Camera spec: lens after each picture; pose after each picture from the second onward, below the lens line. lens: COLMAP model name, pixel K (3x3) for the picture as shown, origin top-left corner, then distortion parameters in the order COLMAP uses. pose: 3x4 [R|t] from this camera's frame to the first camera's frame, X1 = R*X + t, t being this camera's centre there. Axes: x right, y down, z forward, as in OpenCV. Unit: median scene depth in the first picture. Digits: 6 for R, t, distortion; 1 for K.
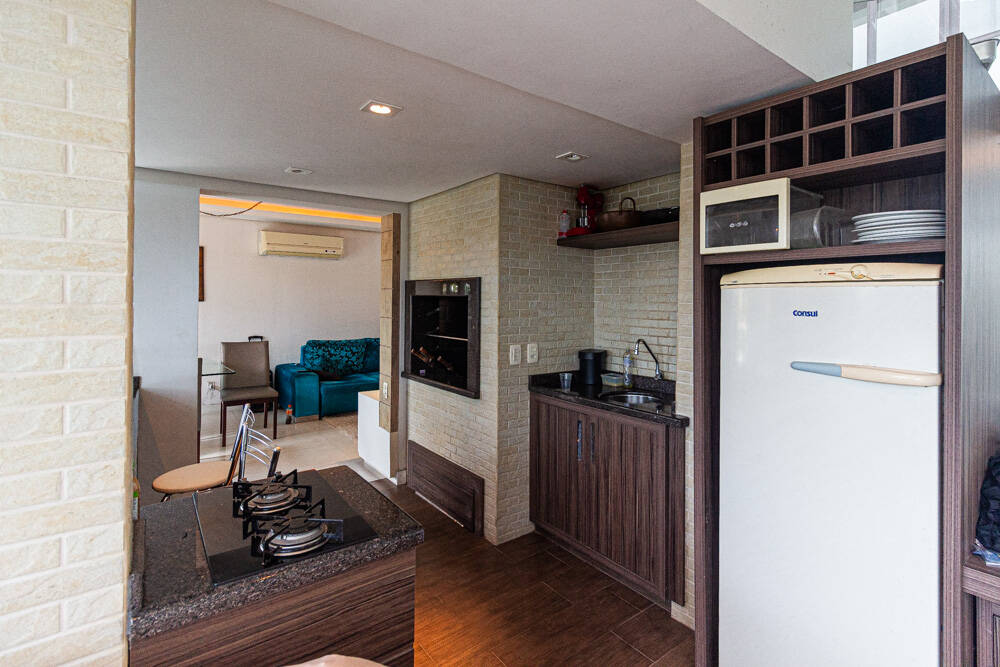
lens RADIAL K [[489.3, 0, 524.5], [0, 489.3, 297.9], [0, 0, 1]] dist [-0.001487, -0.000326]
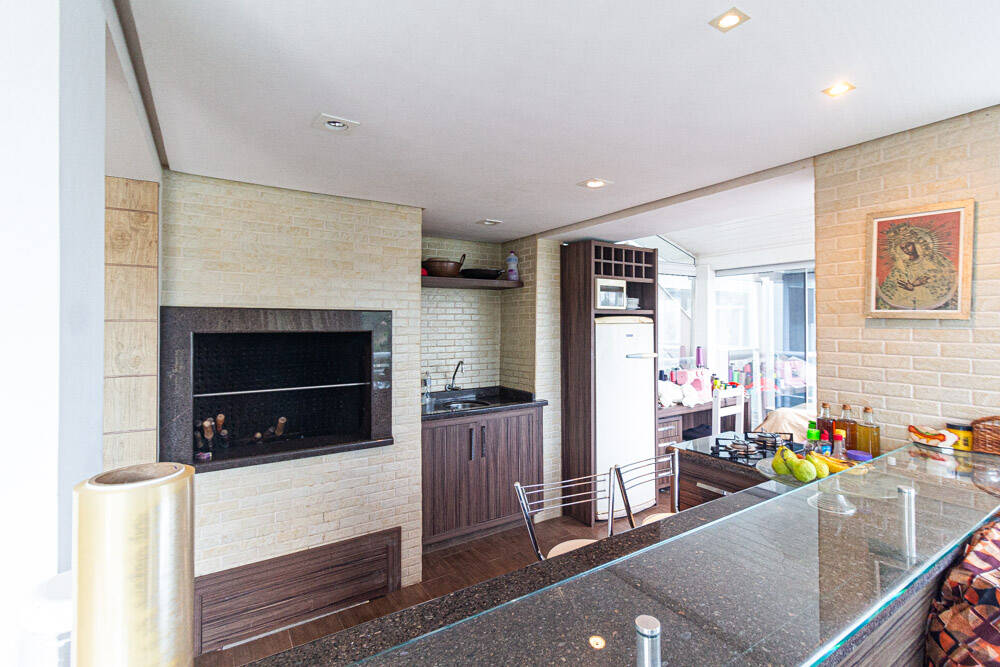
lens RADIAL K [[469.2, 0, 505.9], [0, 469.2, 318.2], [0, 0, 1]] dist [-0.001283, -0.000037]
pose [[0.085192, 0.007062, 0.996340, -0.954740], [0.002524, 0.999970, -0.007304, -0.020631], [-0.996361, 0.003137, 0.085172, 0.714240]]
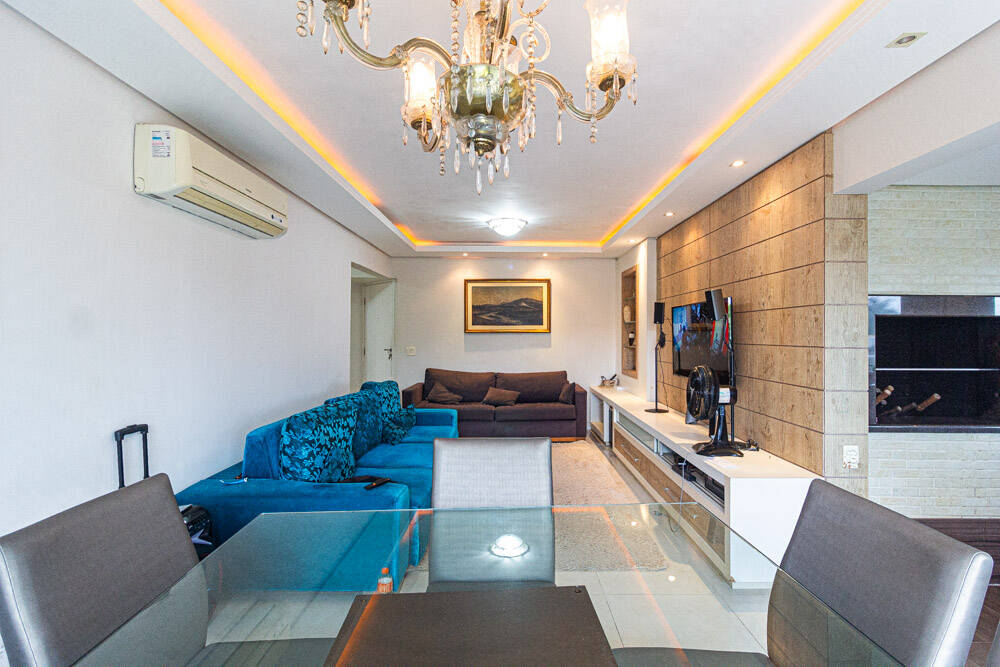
lens RADIAL K [[458.7, 0, 507.6], [0, 458.7, 332.2], [0, 0, 1]] dist [0.000474, -0.000049]
pose [[0.622068, -0.001948, 0.782961, -1.363011], [-0.001670, 0.999991, 0.003815, 0.022547], [-0.782962, -0.003681, 0.622059, 1.251165]]
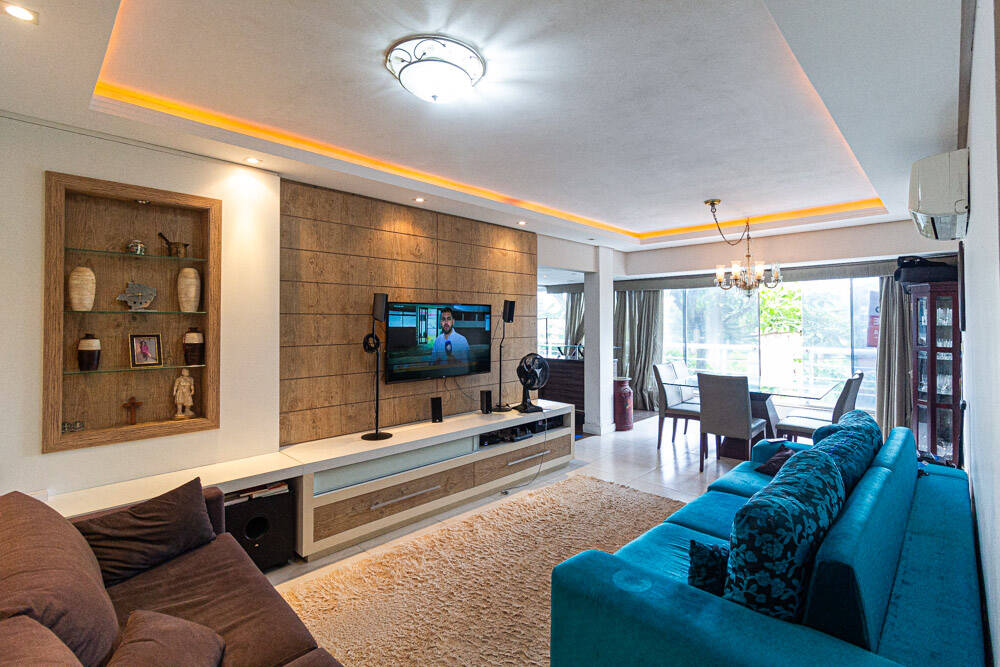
lens RADIAL K [[461.8, 0, 505.0], [0, 461.8, 324.4], [0, 0, 1]] dist [-0.001727, -0.000061]
pose [[-0.990972, -0.004168, -0.134006, -0.050213], [-0.004265, 0.999991, 0.000436, 0.005565], [0.134003, 0.001004, -0.990980, 2.972797]]
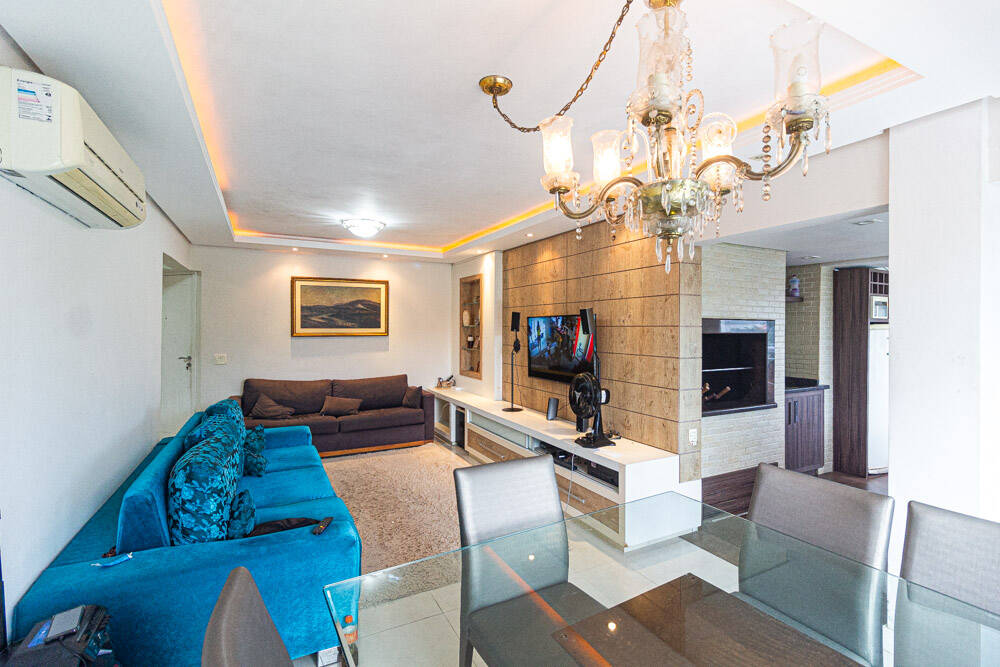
lens RADIAL K [[461.8, 0, 505.0], [0, 461.8, 324.4], [0, 0, 1]] dist [-0.001727, -0.000061]
pose [[0.185670, -0.001216, 0.982611, -1.533610], [-0.006437, 0.999976, 0.002454, -0.027751], [-0.982591, -0.006781, 0.185658, 1.517578]]
